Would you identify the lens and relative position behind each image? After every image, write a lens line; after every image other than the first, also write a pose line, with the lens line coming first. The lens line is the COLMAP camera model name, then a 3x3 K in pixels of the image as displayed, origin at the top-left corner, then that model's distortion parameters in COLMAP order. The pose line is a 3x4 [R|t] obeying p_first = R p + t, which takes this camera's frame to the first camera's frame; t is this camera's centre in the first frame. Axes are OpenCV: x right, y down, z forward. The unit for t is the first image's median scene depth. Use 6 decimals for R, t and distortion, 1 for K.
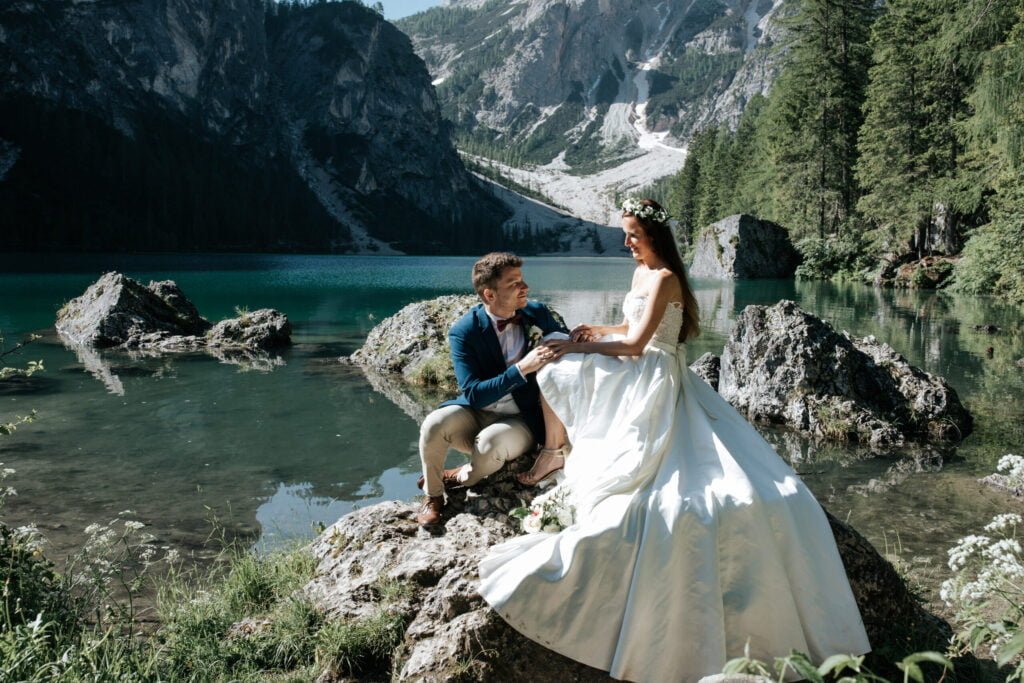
lens RADIAL K [[1021.9, 0, 512.5], [0, 1021.9, 343.1], [0, 0, 1]] dist [-0.007360, -0.003265]
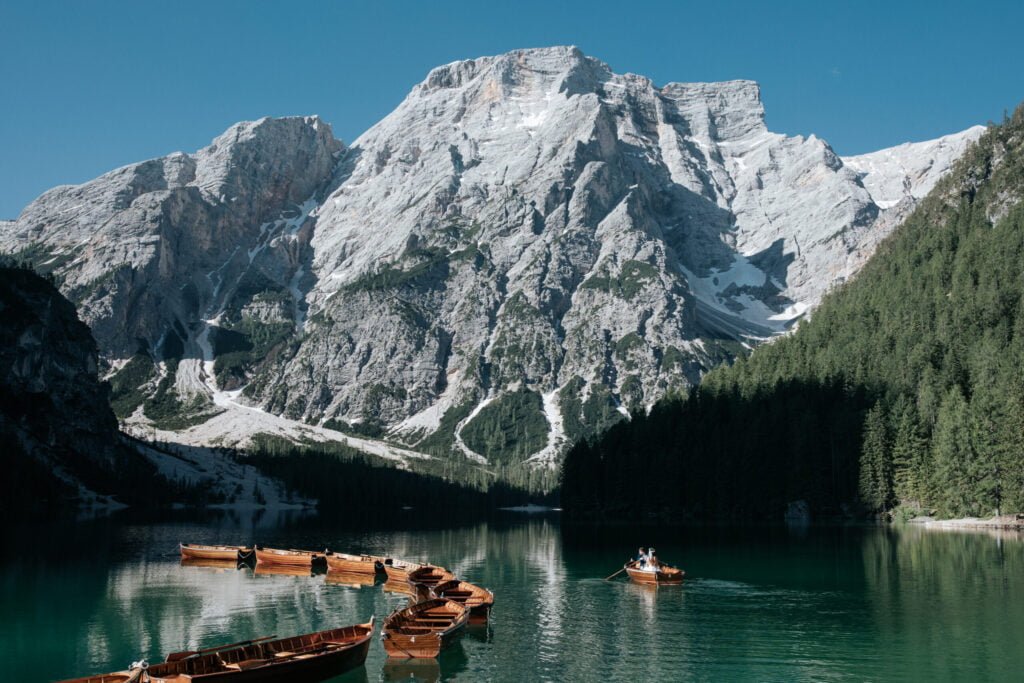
lens RADIAL K [[1017.8, 0, 513.6], [0, 1017.8, 343.0], [0, 0, 1]] dist [-0.009228, 0.007519]
pose [[0.874062, 0.073199, 0.480269, -0.222371], [0.044039, 0.972575, -0.228381, 0.009459], [-0.483815, 0.220770, 0.846867, -0.148972]]
